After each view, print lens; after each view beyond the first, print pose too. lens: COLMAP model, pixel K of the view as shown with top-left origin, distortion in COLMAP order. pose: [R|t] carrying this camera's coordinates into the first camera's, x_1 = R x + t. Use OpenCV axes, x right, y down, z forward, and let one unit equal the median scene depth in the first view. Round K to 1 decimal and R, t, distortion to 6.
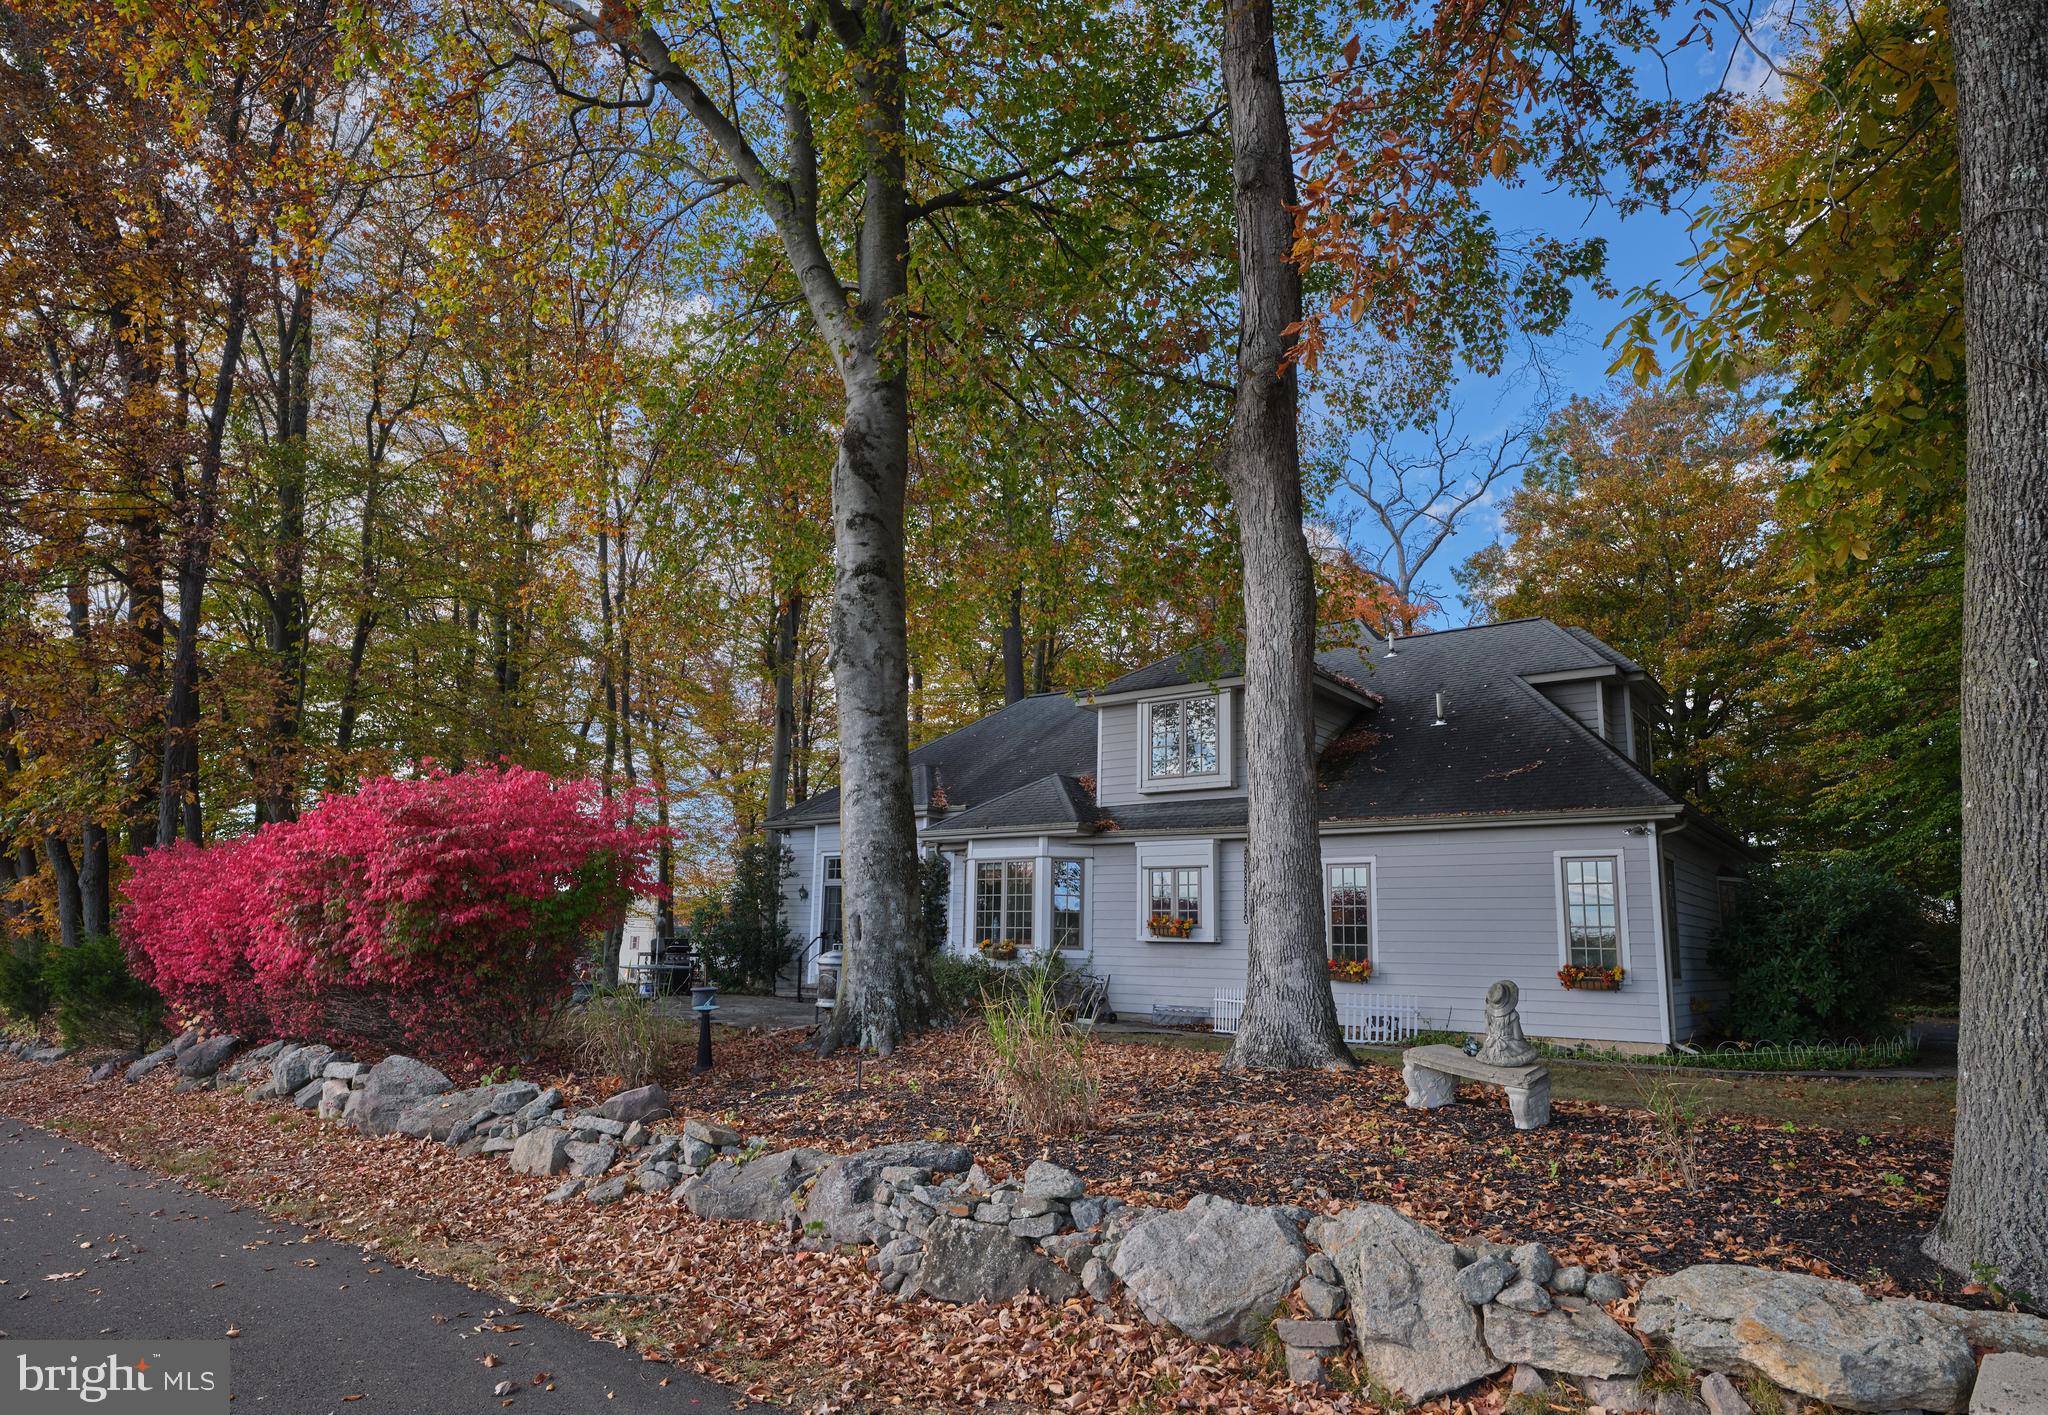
lens RADIAL K [[1177.7, 0, 1025.9], [0, 1177.7, 763.7], [0, 0, 1]] dist [0.002812, -0.000528]
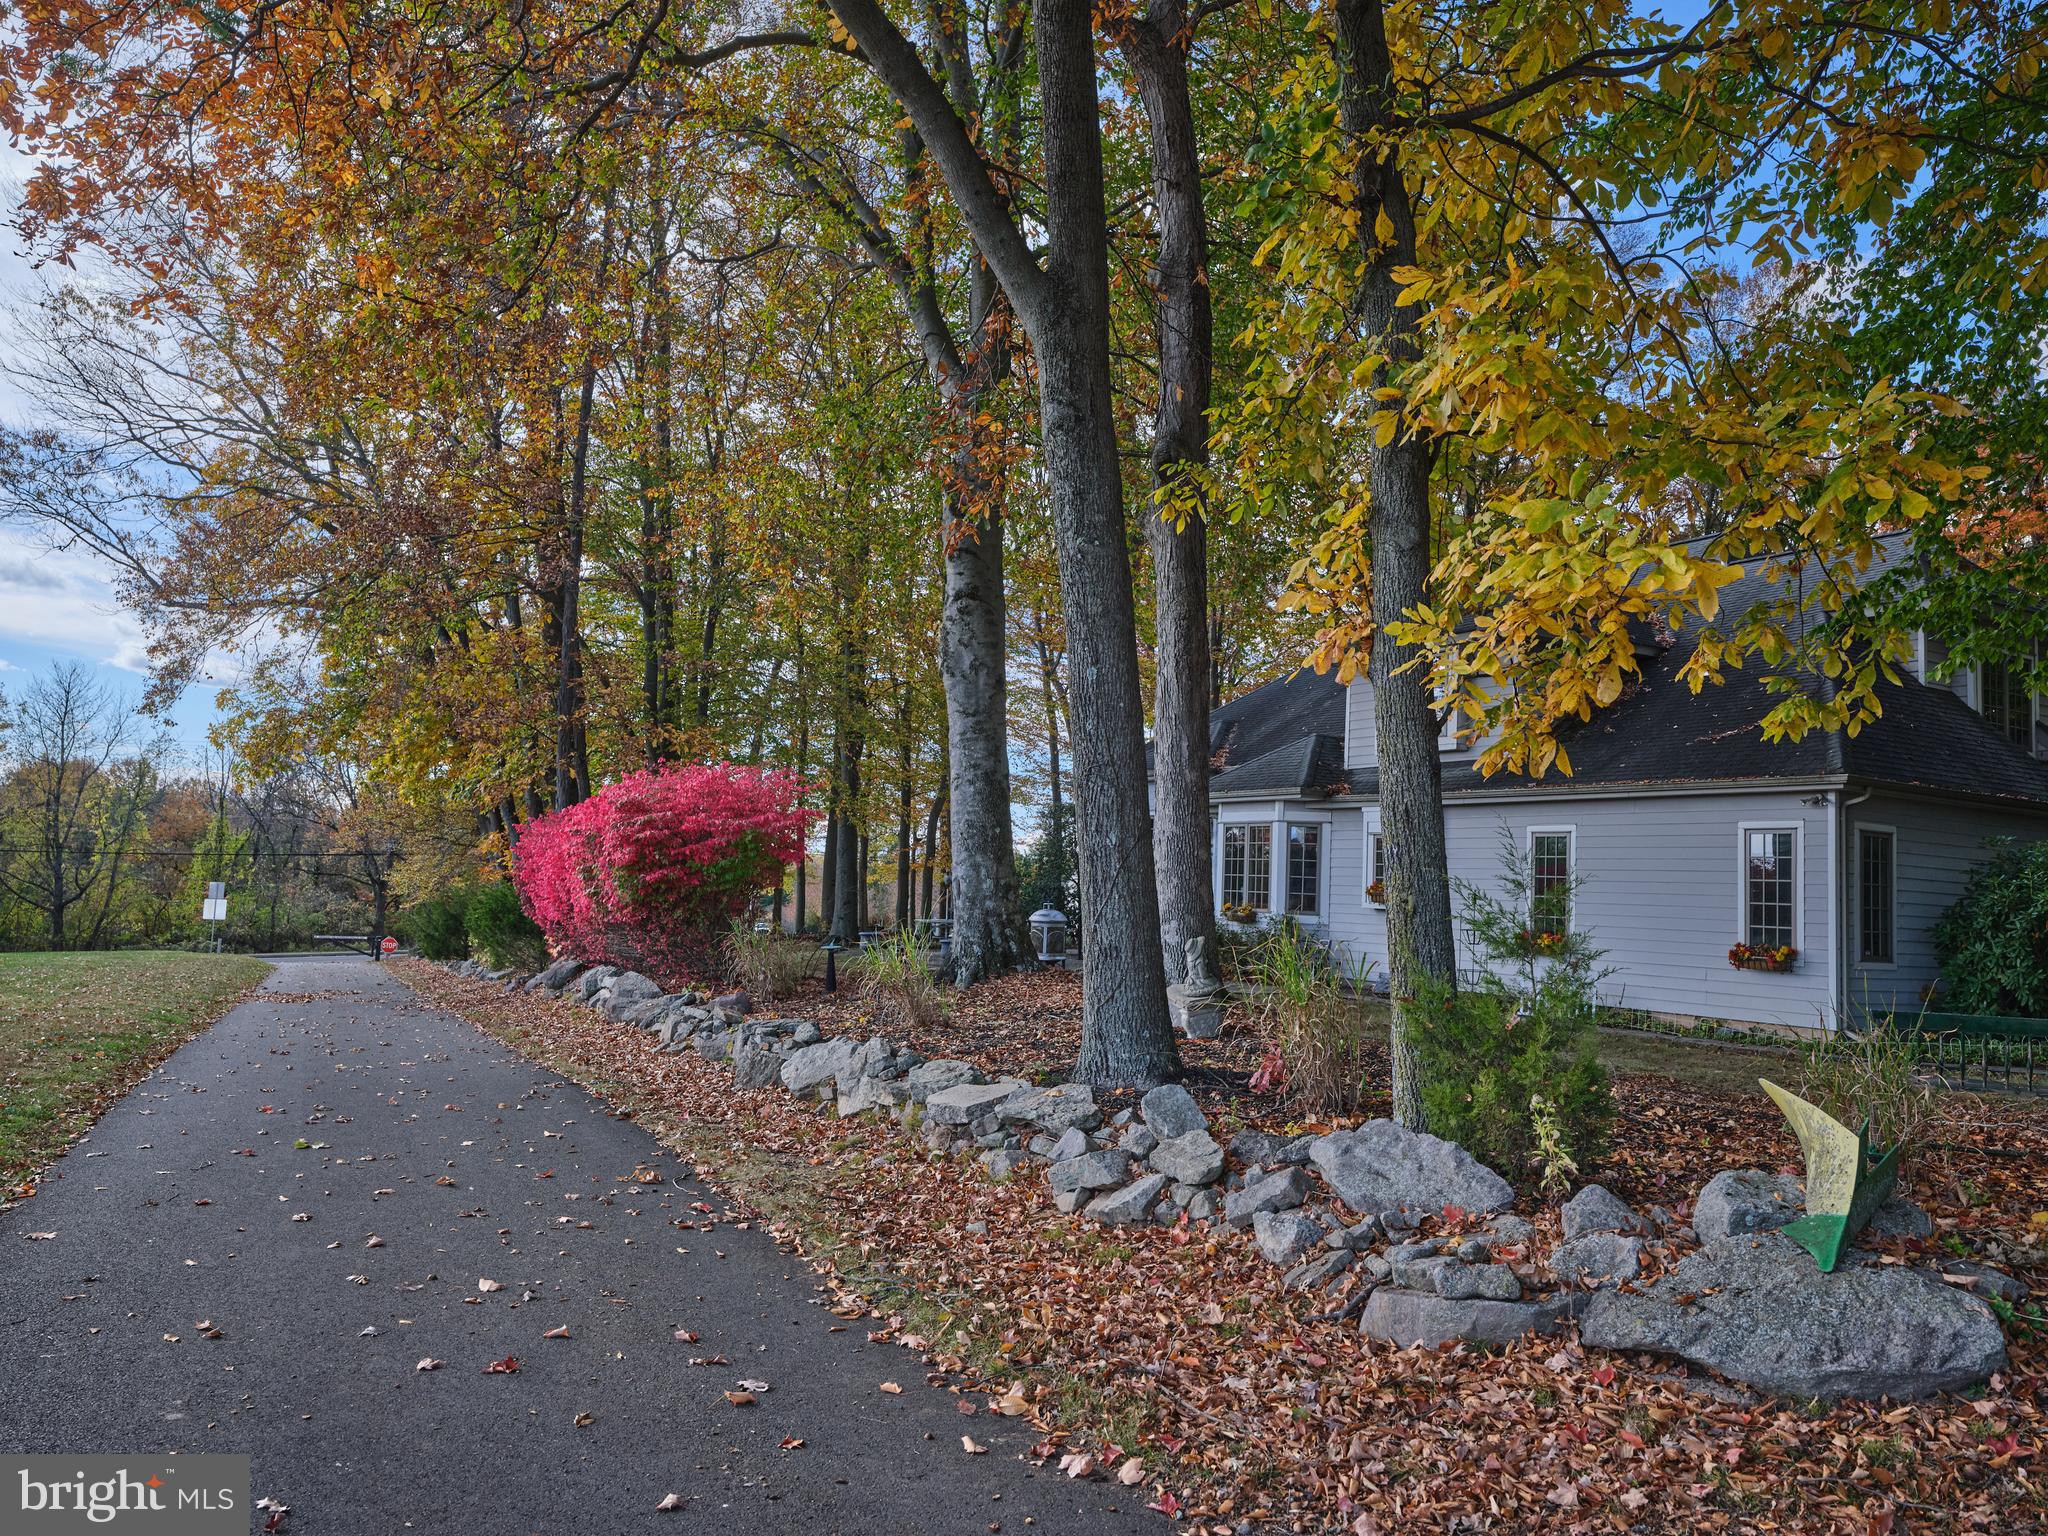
lens RADIAL K [[1480.2, 0, 1024.0], [0, 1480.2, 768.0], [0, 0, 1]] dist [0.008386, 0.003482]
pose [[0.922920, -0.011745, -0.384814, 0.364485], [0.034308, 0.998067, 0.051819, -0.046350], [0.383461, -0.061027, 0.921539, -0.279452]]
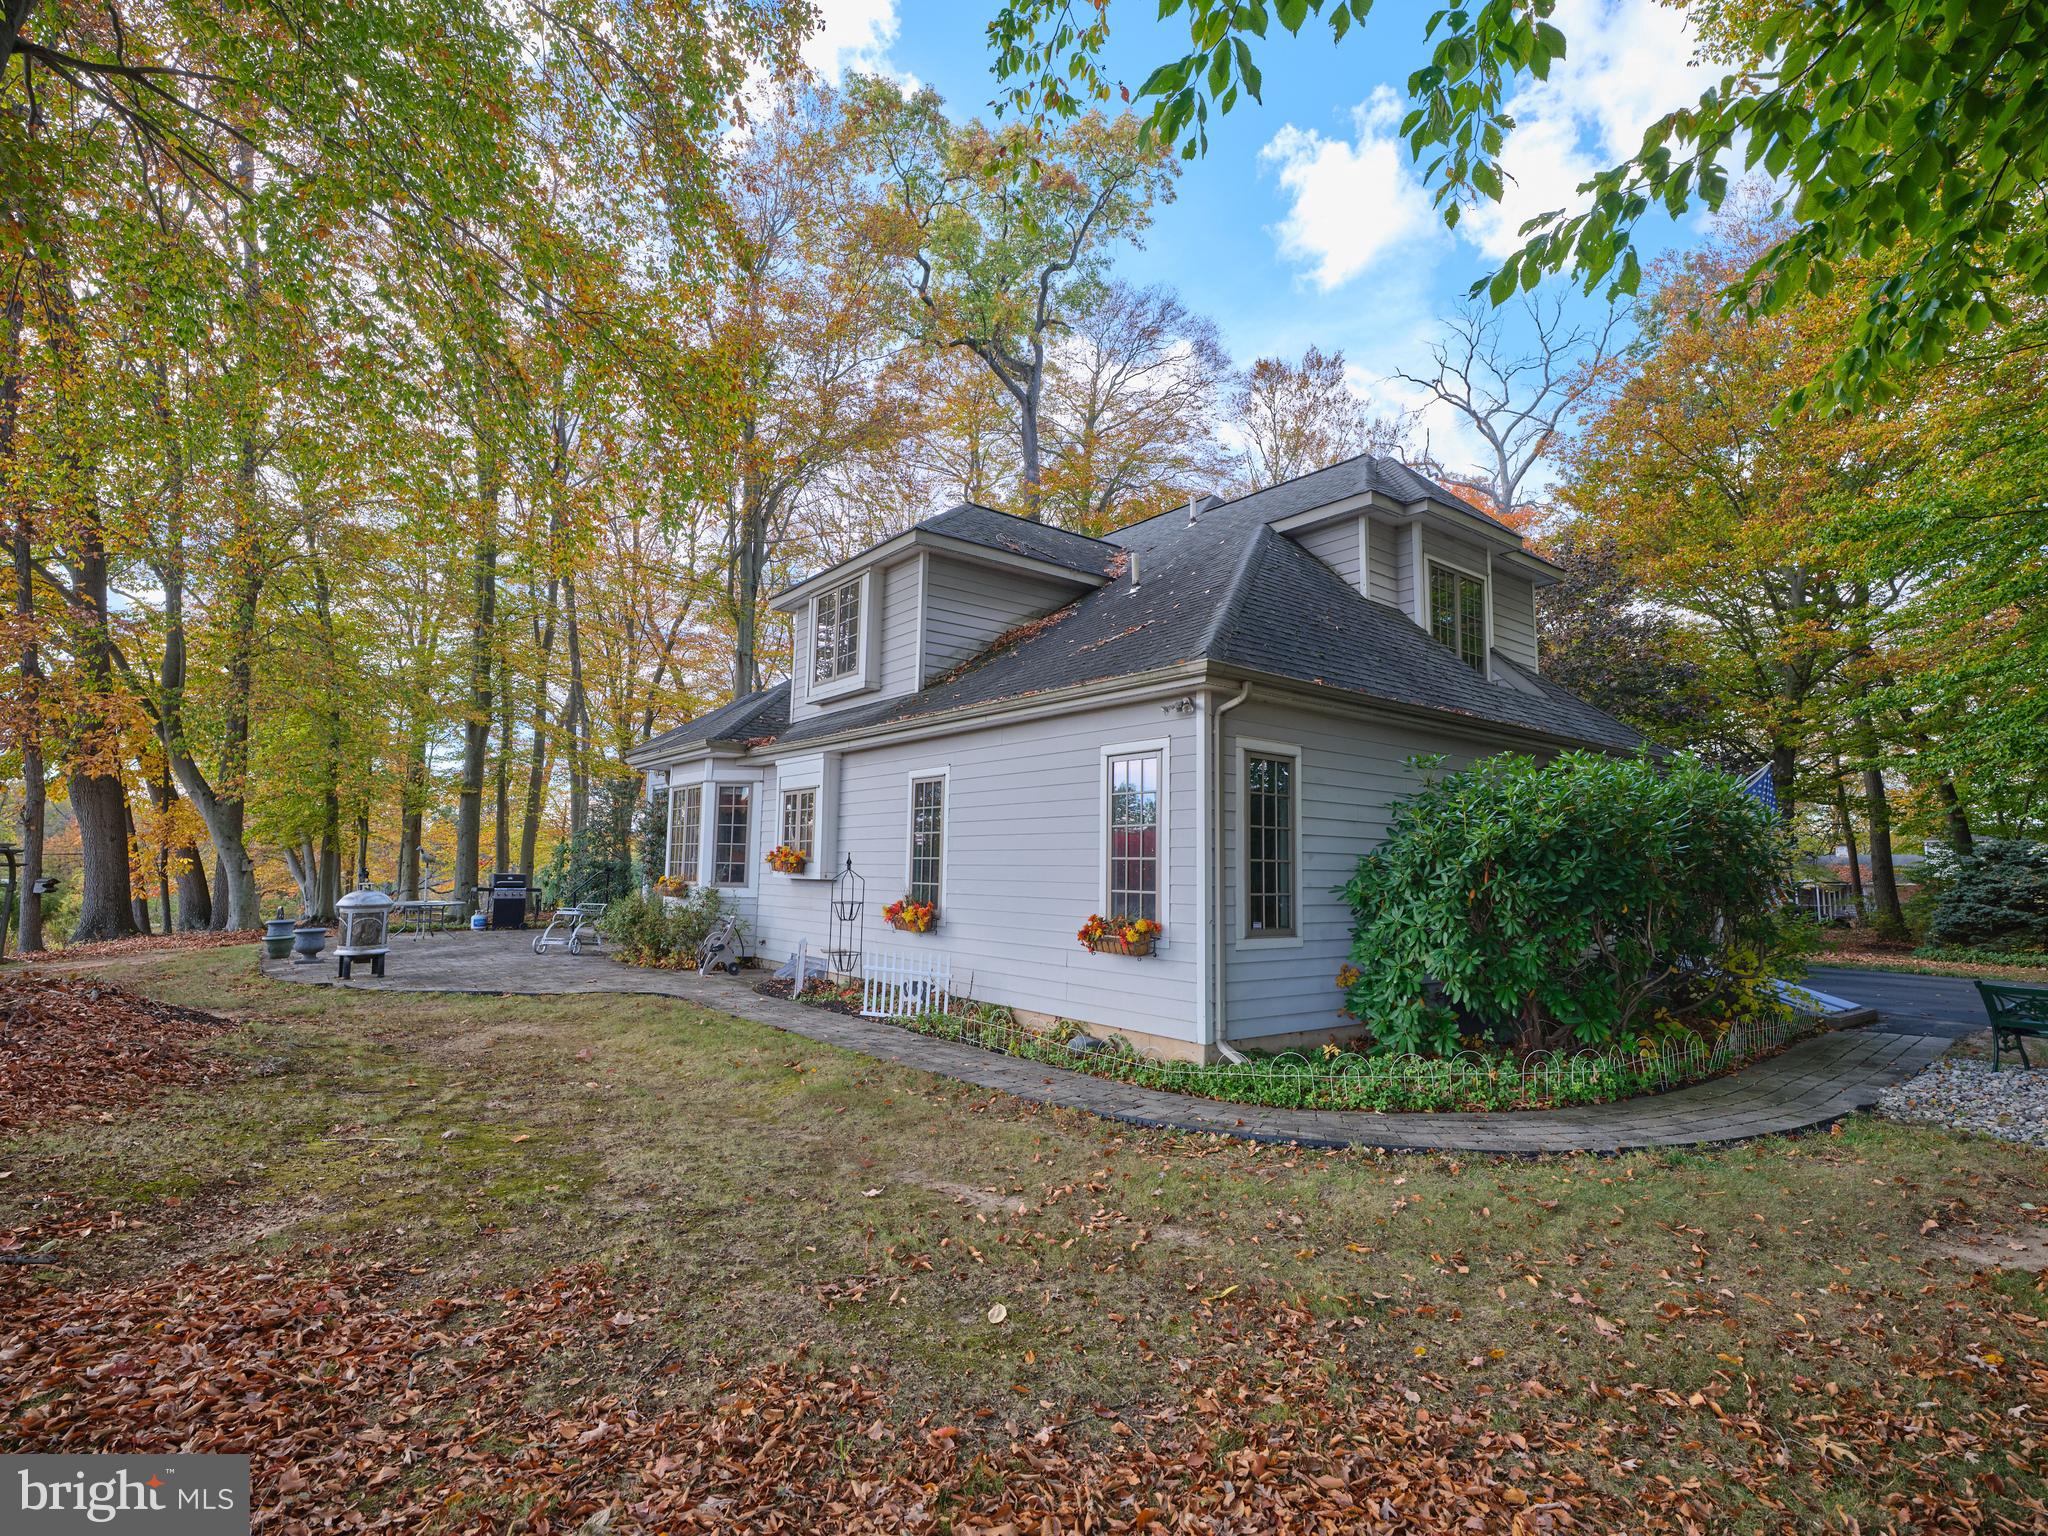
lens RADIAL K [[1002.2, 0, 1024.0], [0, 1002.2, 768.0], [0, 0, 1]] dist [-0.001360, -0.000115]
pose [[0.966438, -0.029829, -0.255163, 0.529819], [0.042165, 0.998184, 0.043014, 0.057907], [0.253417, -0.052330, 0.965941, 0.421572]]
